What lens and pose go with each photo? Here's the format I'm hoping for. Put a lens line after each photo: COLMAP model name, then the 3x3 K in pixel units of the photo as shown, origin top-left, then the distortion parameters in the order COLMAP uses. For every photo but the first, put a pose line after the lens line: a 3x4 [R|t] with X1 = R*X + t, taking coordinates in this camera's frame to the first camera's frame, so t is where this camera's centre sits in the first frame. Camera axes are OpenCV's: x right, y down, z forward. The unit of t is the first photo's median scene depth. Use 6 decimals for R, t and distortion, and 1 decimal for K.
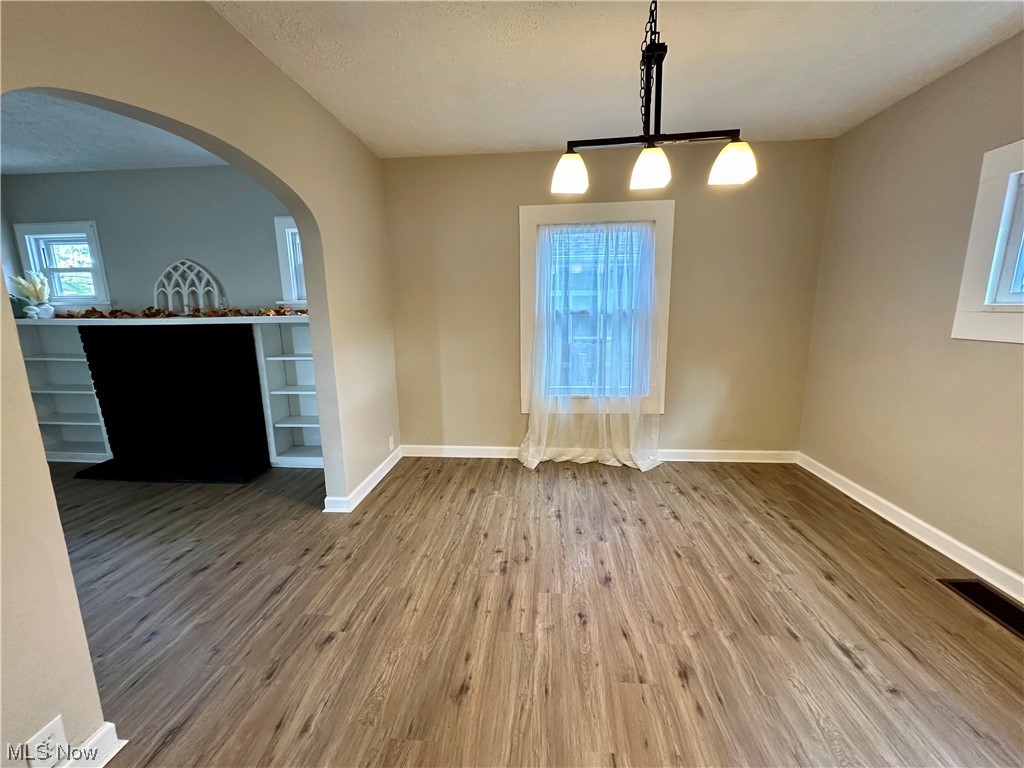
lens RADIAL K [[408.8, 0, 512.0], [0, 408.8, 384.0], [0, 0, 1]] dist [-0.000930, -0.000364]
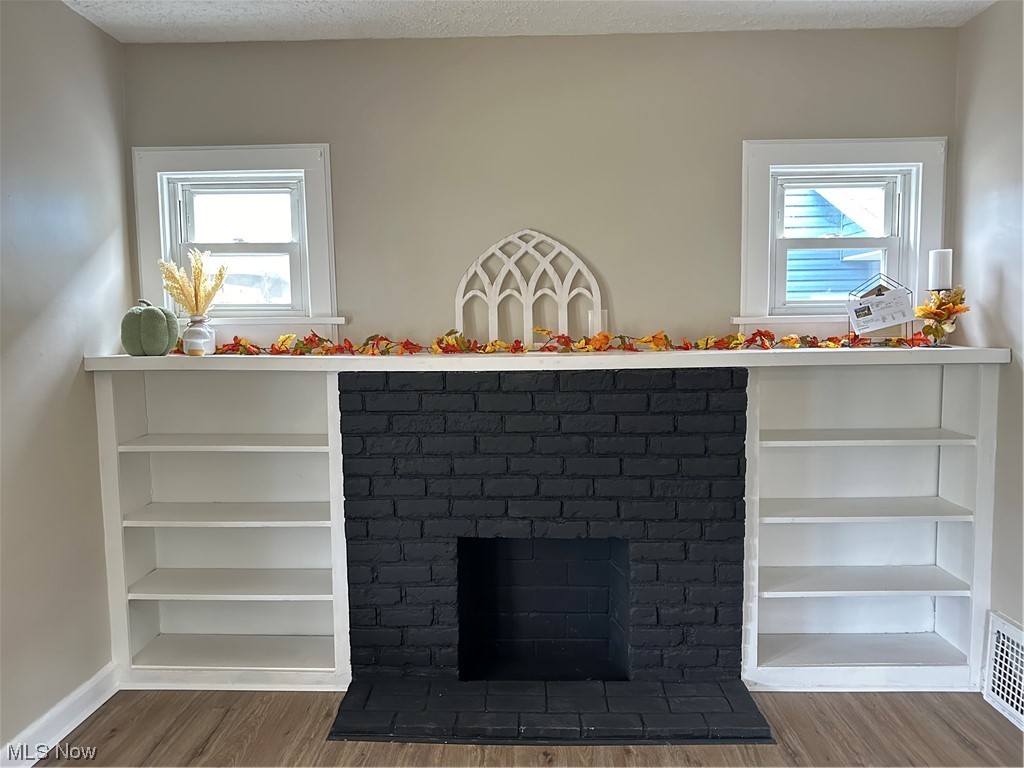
lens RADIAL K [[725.7, 0, 513.3], [0, 725.7, 364.0], [0, 0, 1]] dist [0.071512, -0.102983]
pose [[0.997898, -0.002771, 0.064745, -1.029104], [0.009716, 0.994190, -0.107202, -0.074209], [-0.064072, 0.107606, 0.992127, 0.226636]]
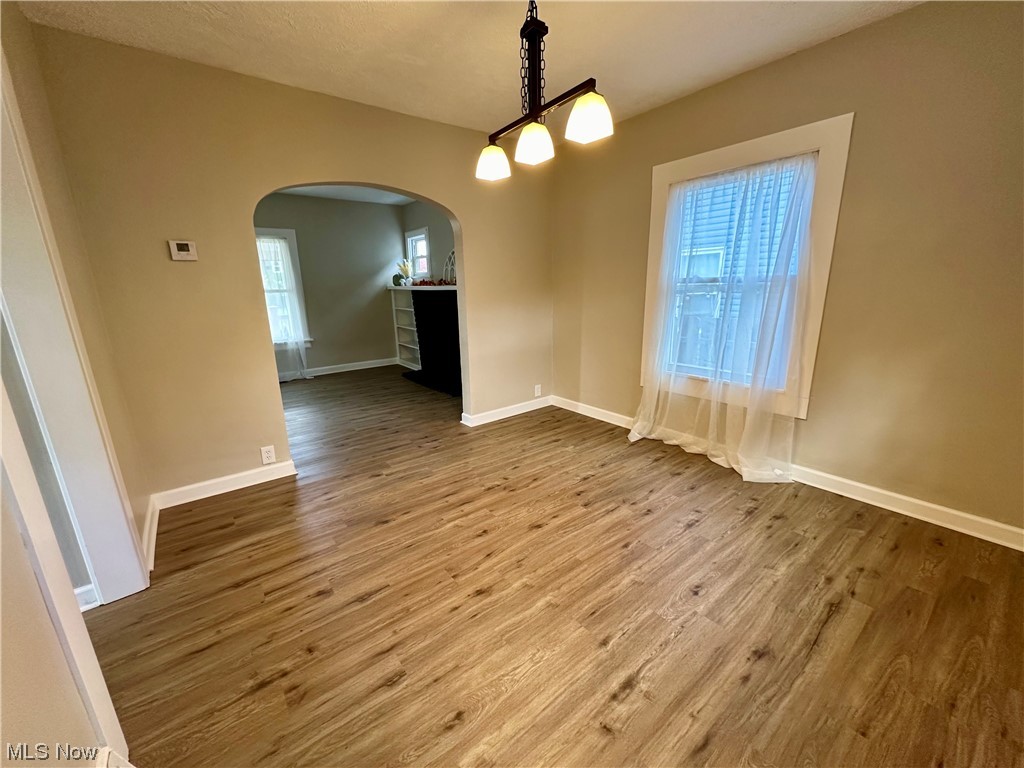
lens RADIAL K [[408.8, 0, 512.0], [0, 408.8, 384.0], [0, 0, 1]] dist [-0.000930, -0.000364]
pose [[0.677172, 0.174230, -0.714900, 0.605283], [-0.119296, 0.984705, 0.126985, -0.023254], [0.726090, -0.000706, 0.687599, 0.123518]]
